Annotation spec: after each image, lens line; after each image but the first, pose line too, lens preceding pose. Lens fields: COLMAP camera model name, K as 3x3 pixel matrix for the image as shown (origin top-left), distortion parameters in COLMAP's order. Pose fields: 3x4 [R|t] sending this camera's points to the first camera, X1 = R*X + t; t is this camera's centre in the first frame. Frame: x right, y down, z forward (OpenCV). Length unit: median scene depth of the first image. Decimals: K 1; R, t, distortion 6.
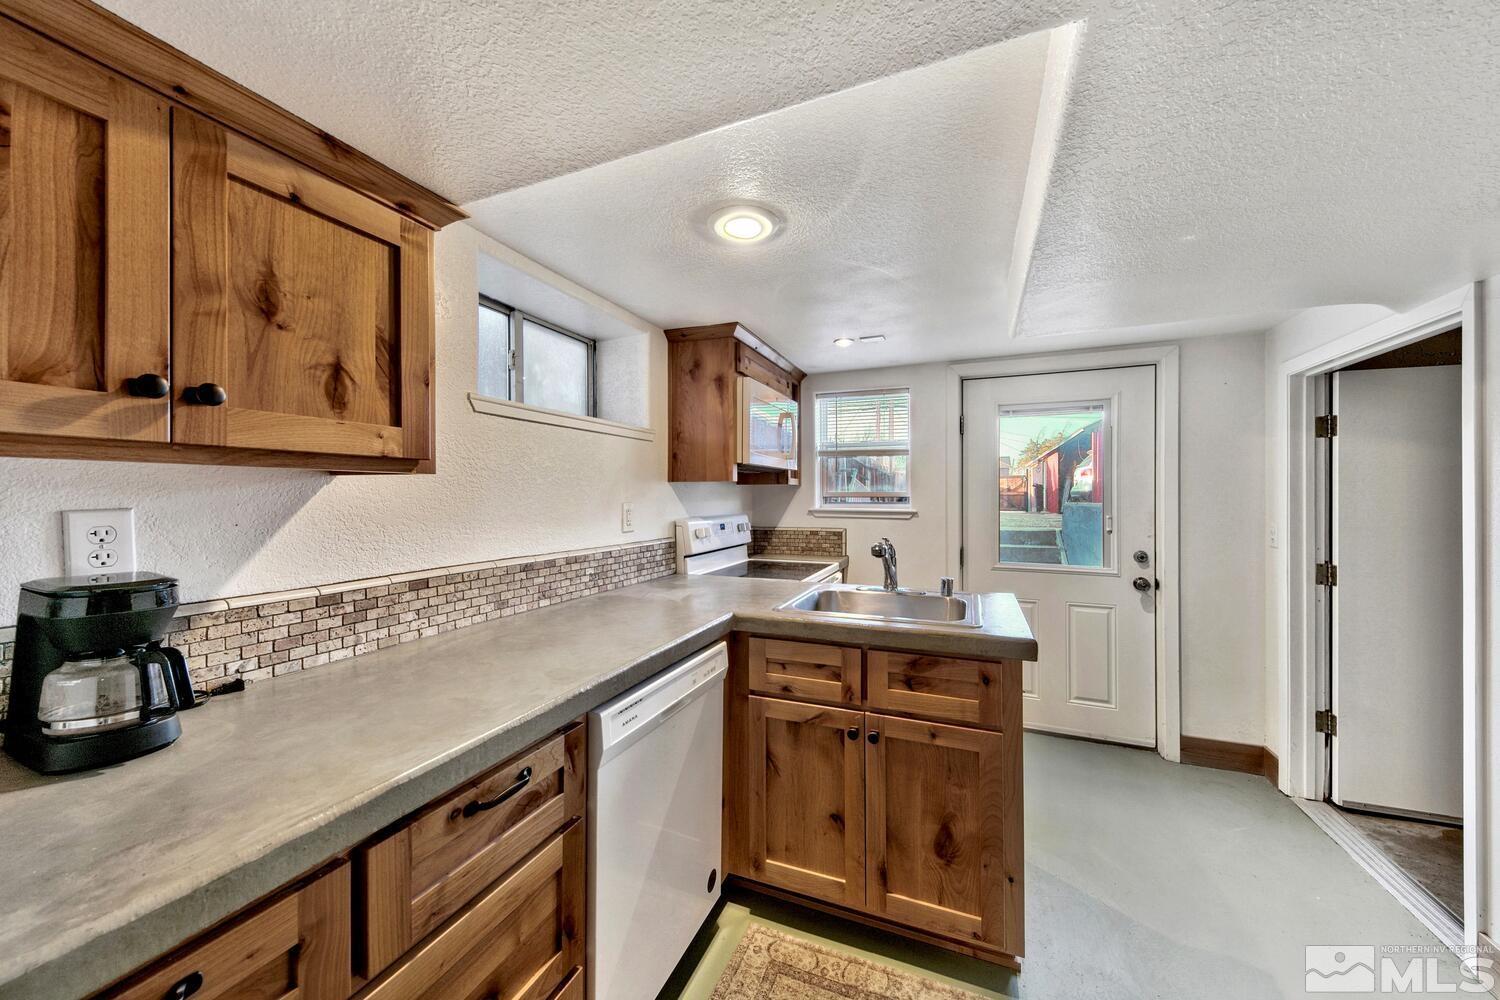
lens RADIAL K [[523.2, 0, 757.0], [0, 523.2, 509.7], [0, 0, 1]] dist [0.001587, 0.000189]
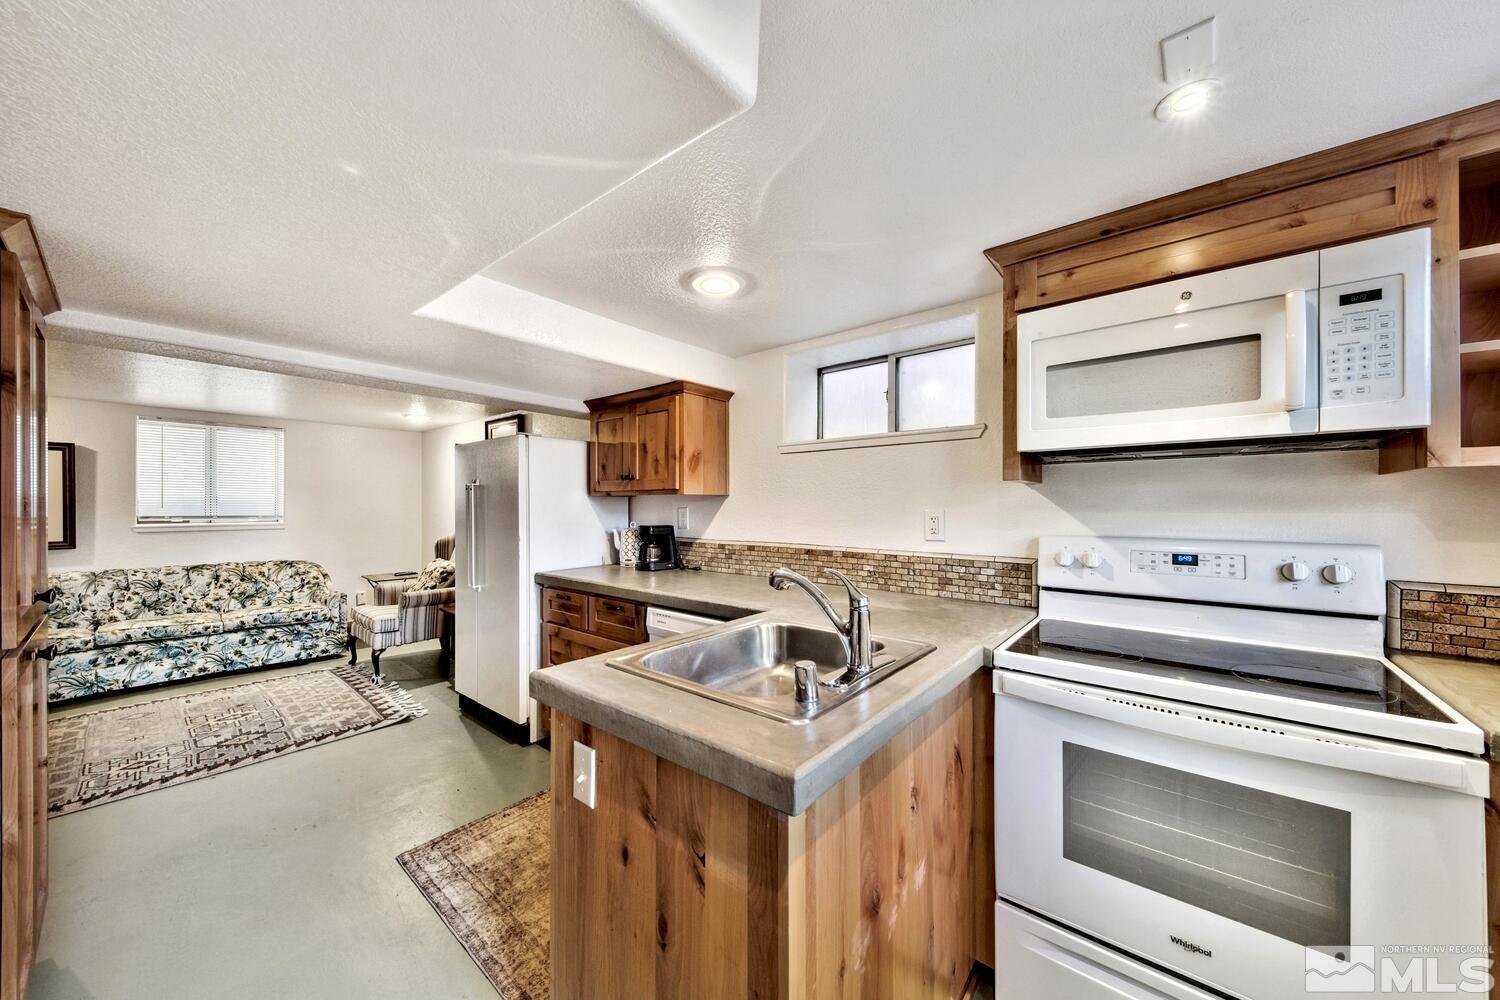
lens RADIAL K [[523.2, 0, 757.0], [0, 523.2, 509.7], [0, 0, 1]] dist [0.001587, 0.000189]
pose [[-0.296407, 0.011897, -0.954988, 0.888615], [-0.020924, 0.999602, 0.018947, -0.029400], [0.954832, 0.025599, -0.296040, 1.141077]]
